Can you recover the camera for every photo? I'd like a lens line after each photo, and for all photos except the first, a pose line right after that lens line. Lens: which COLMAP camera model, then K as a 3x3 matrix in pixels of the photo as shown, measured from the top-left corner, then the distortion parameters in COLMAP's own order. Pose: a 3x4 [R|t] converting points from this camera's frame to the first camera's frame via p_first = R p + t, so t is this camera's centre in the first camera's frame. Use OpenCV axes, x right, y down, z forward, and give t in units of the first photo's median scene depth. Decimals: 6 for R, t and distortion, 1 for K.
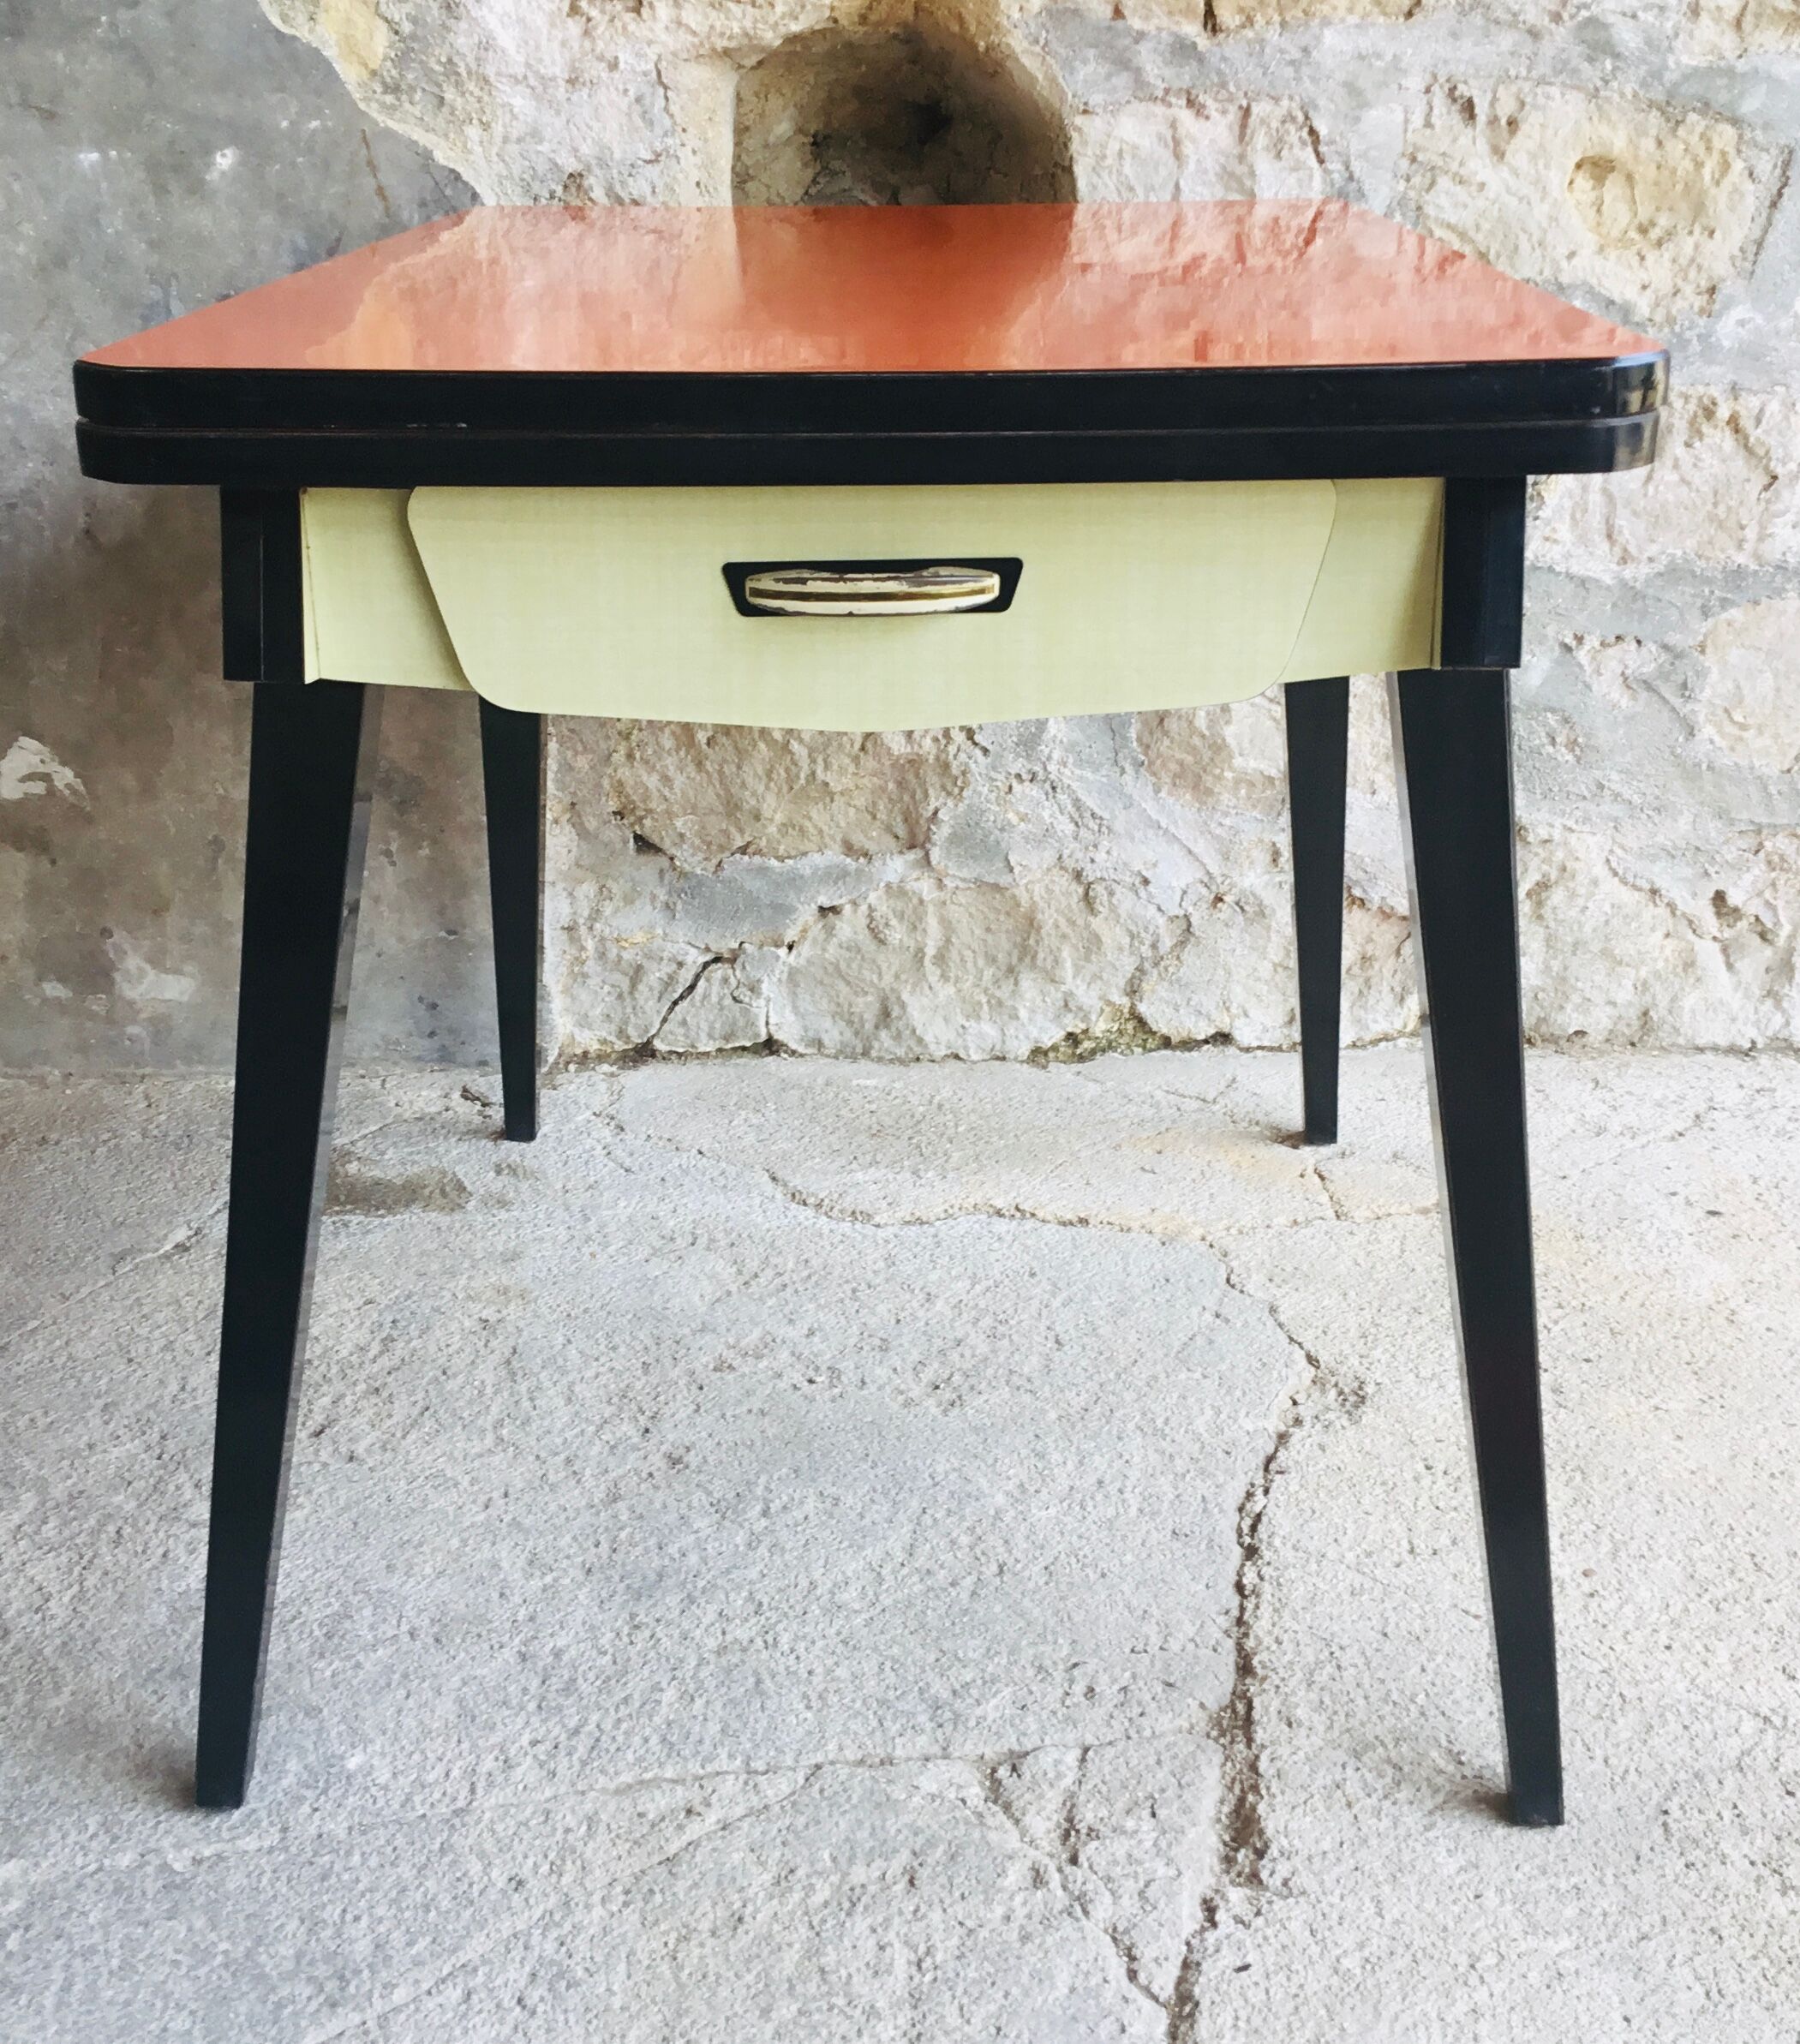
lens RADIAL K [[2477.2, 0, 946.4], [0, 2477.2, 993.7], [0, 0, 1]] dist [0.050521, 0.000000]
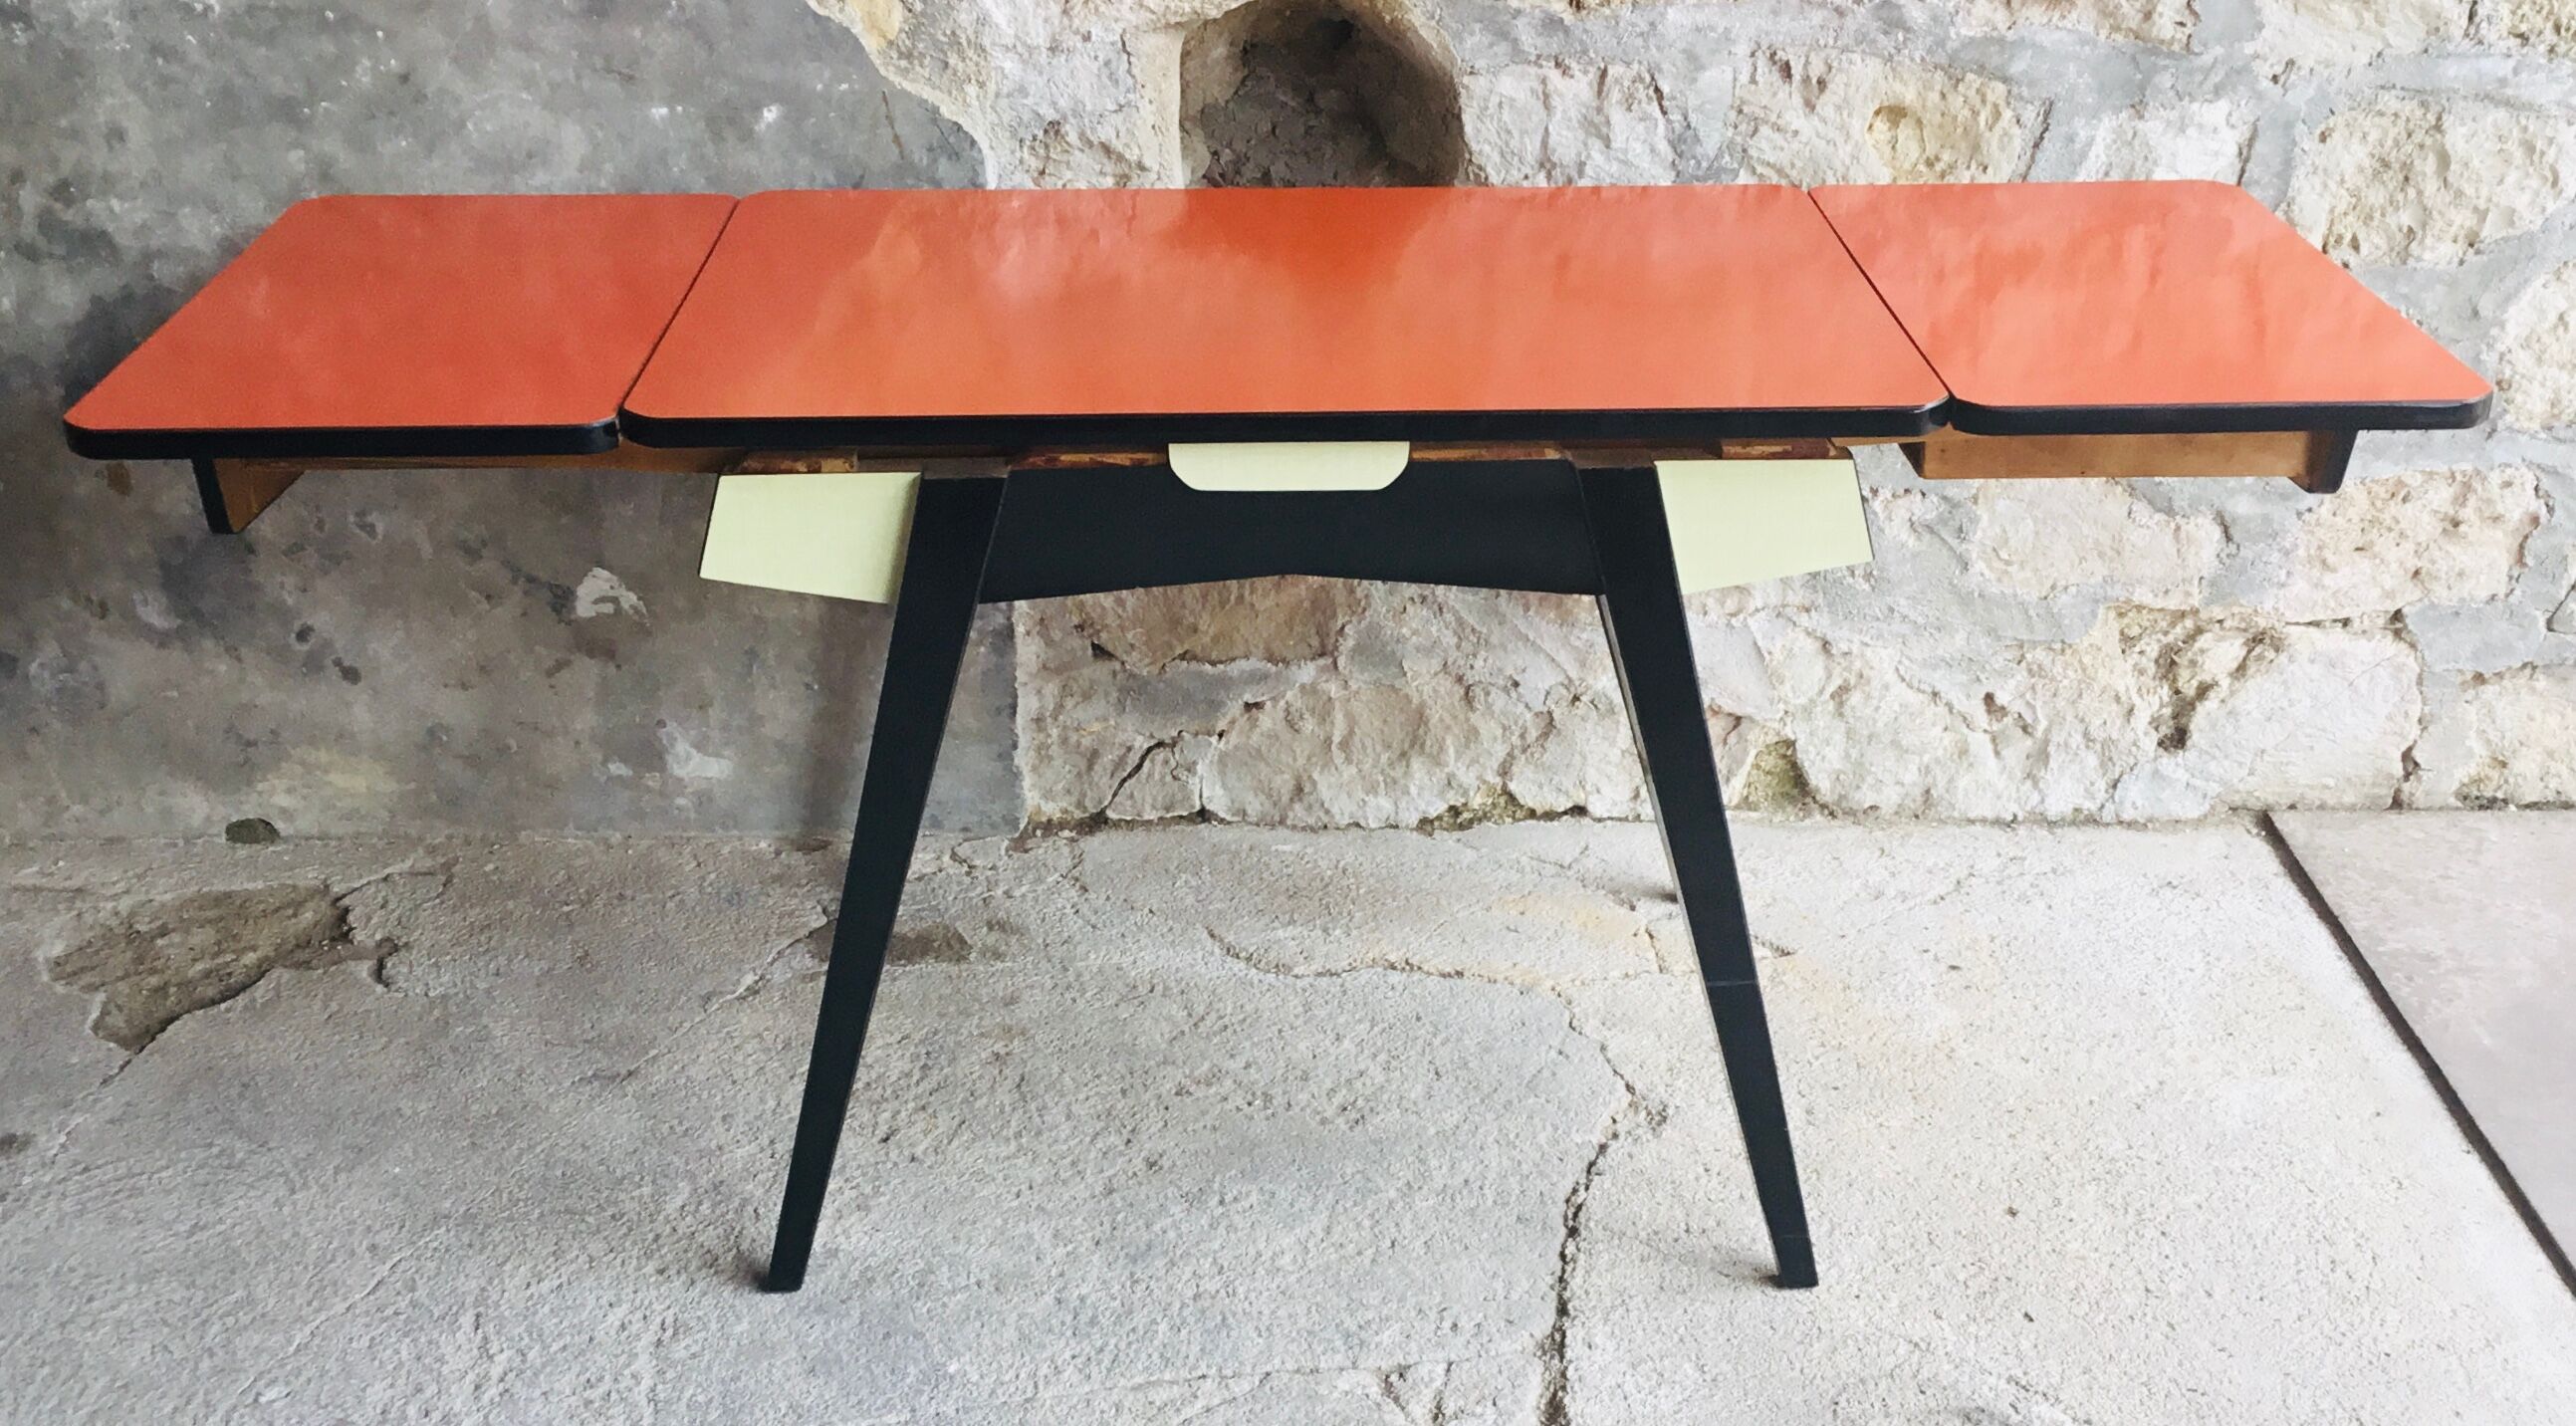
lens RADIAL K [[2875.1, 0, 1326.1], [0, 2875.1, 879.1], [0, 0, 1]] dist [0.082138, 0.000000]
pose [[0.999981, 0.006145, 0.000822, -0.014117], [-0.006197, 0.994484, 0.104701, -0.109280], [-0.000174, -0.104704, 0.994503, -0.456114]]
